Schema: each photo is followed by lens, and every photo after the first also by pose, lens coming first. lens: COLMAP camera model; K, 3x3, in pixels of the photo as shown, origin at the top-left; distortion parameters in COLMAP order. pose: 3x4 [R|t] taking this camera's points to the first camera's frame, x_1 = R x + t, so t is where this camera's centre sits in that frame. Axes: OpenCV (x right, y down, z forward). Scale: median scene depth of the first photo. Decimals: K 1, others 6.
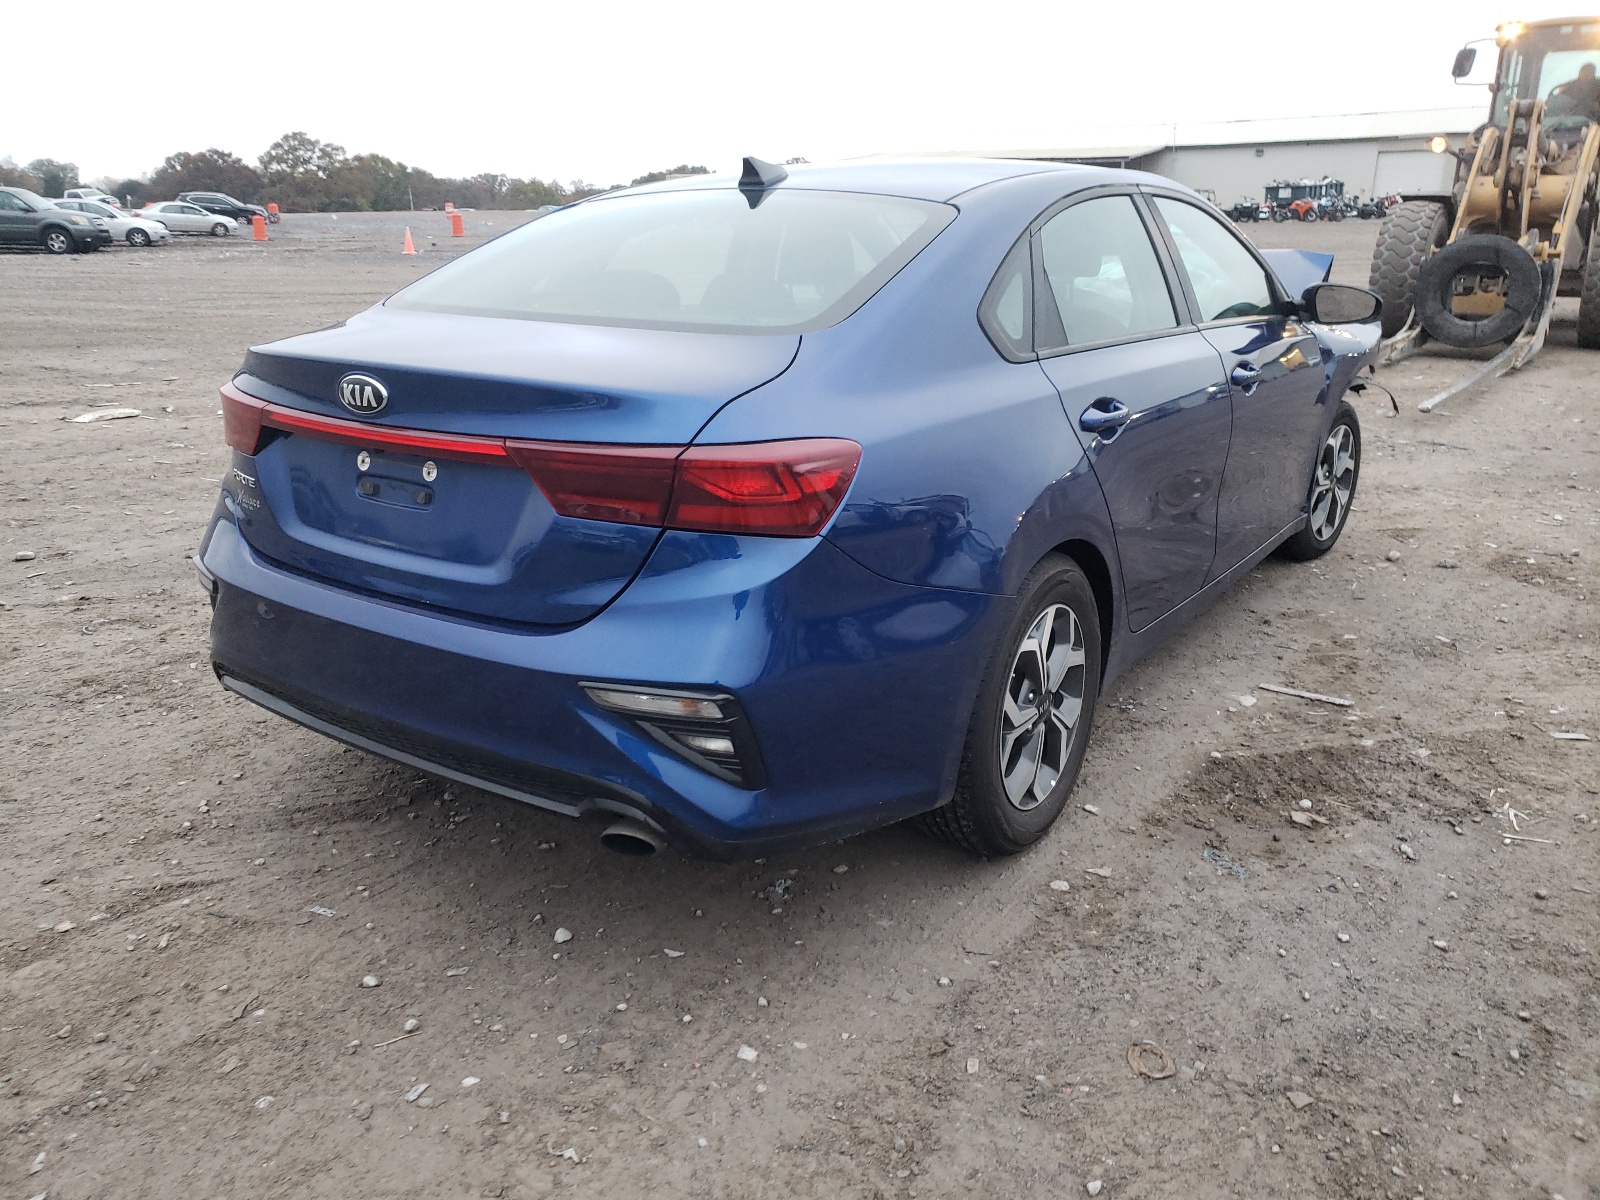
lens RADIAL K [[1191.3, 0, 800.0], [0, 1191.3, 600.0], [0, 0, 1]] dist [0.014254, 0.001983]
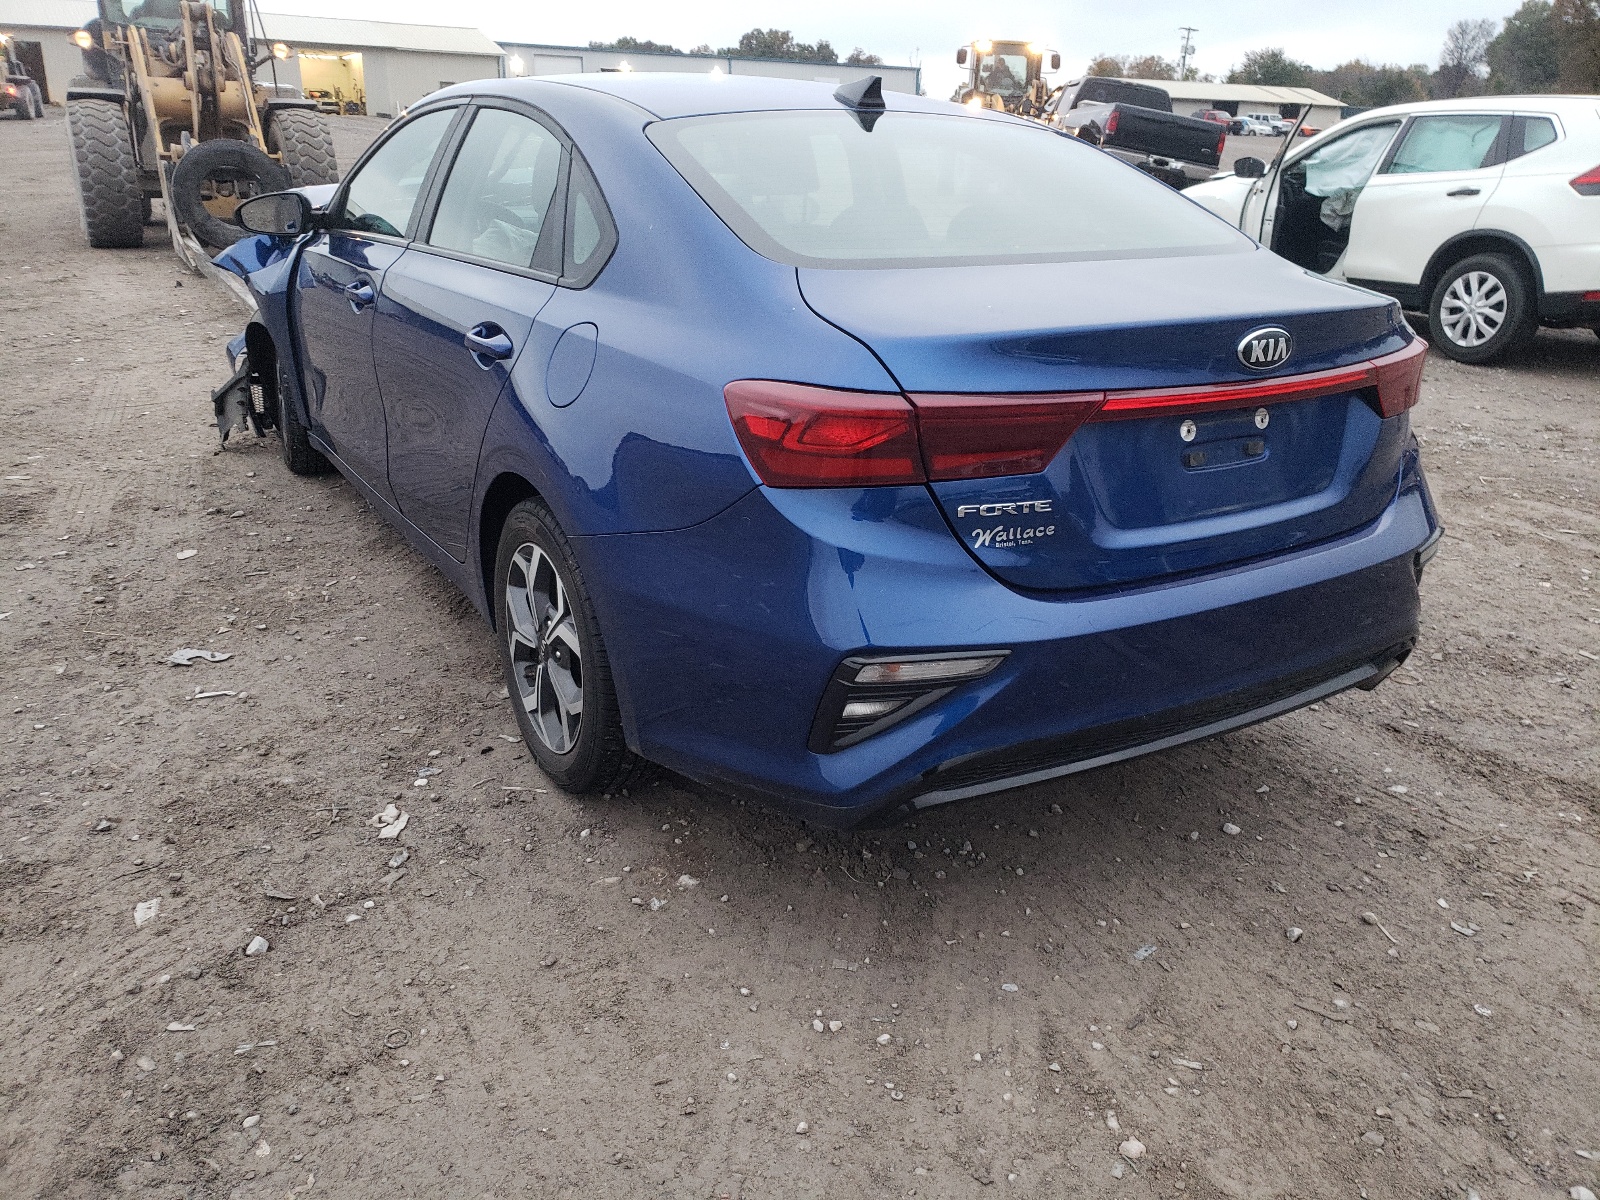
lens RADIAL K [[1178.1, 0, 800.9], [0, 1178.1, 611.5], [0, 0, 1]] dist [0.031832, 0.001224]
pose [[0.414976, -0.324659, 0.849936, -1.272125], [0.251131, 0.938750, 0.235971, -0.269086], [-0.874488, 0.115523, 0.471090, 0.845805]]
